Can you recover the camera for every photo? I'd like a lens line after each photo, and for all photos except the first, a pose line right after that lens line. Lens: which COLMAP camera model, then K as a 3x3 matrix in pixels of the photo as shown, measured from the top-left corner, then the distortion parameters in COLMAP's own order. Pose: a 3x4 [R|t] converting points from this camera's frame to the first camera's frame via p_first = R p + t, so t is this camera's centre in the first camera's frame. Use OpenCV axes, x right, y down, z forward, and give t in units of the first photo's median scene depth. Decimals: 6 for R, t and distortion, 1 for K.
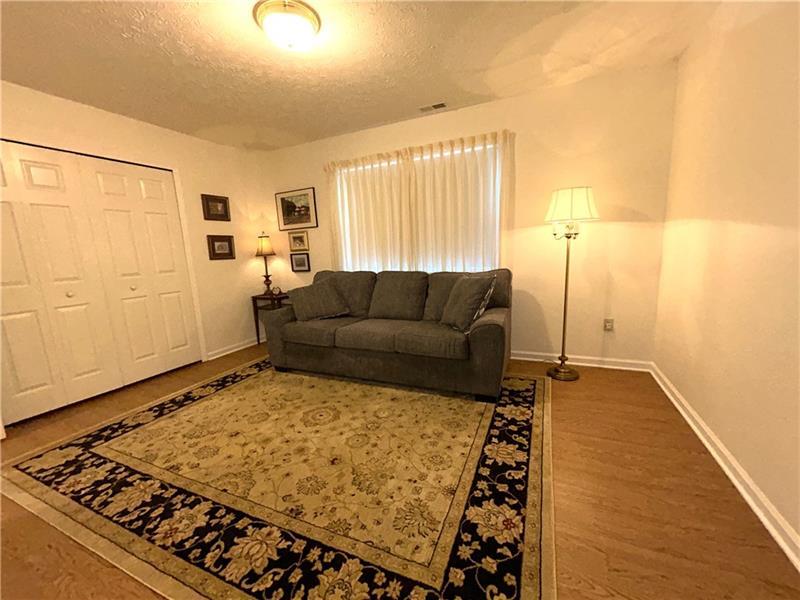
lens RADIAL K [[323.4, 0, 398.3], [0, 323.4, 301.6], [0, 0, 1]] dist [-0.002510, 0.001462]
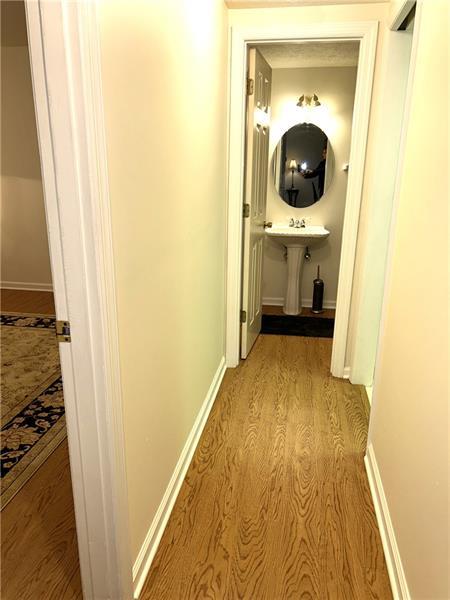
lens RADIAL K [[457.9, 0, 221.0], [0, 457.9, 299.3], [0, 0, 1]] dist [0.036381, -0.010204]
pose [[-0.251201, -0.226898, 0.940965, -1.859921], [0.157269, 0.949651, 0.270978, -0.093655], [-0.955073, 0.216055, -0.202869, 0.472649]]
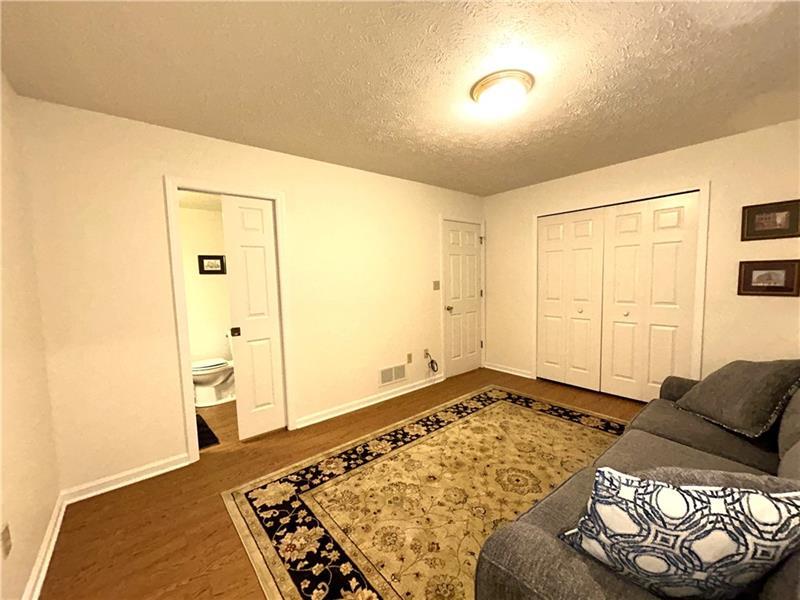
lens RADIAL K [[323.4, 0, 402.2], [0, 323.4, 301.4], [0, 0, 1]] dist [-0.002510, 0.001462]
pose [[-0.430745, 0.122152, -0.894169, 0.773226], [-0.100629, 0.978118, 0.182096, -0.325094], [0.896846, 0.168416, -0.409027, 1.171103]]
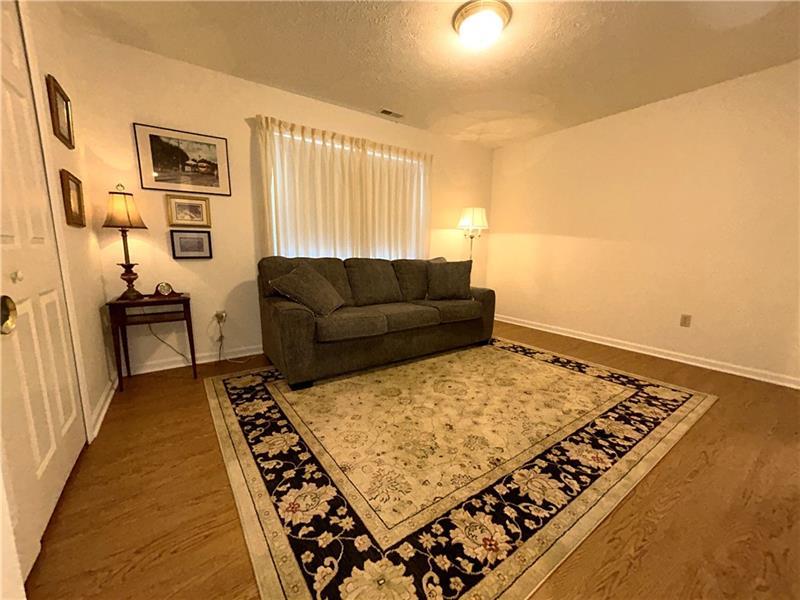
lens RADIAL K [[323.4, 0, 399.8], [0, 323.4, 302.0], [0, 0, 1]] dist [-0.002510, 0.001462]
pose [[0.506837, -0.085229, 0.857818, -1.409946], [0.103664, 0.993905, 0.037501, 0.025362], [-0.855786, 0.069917, 0.512583, 0.684290]]
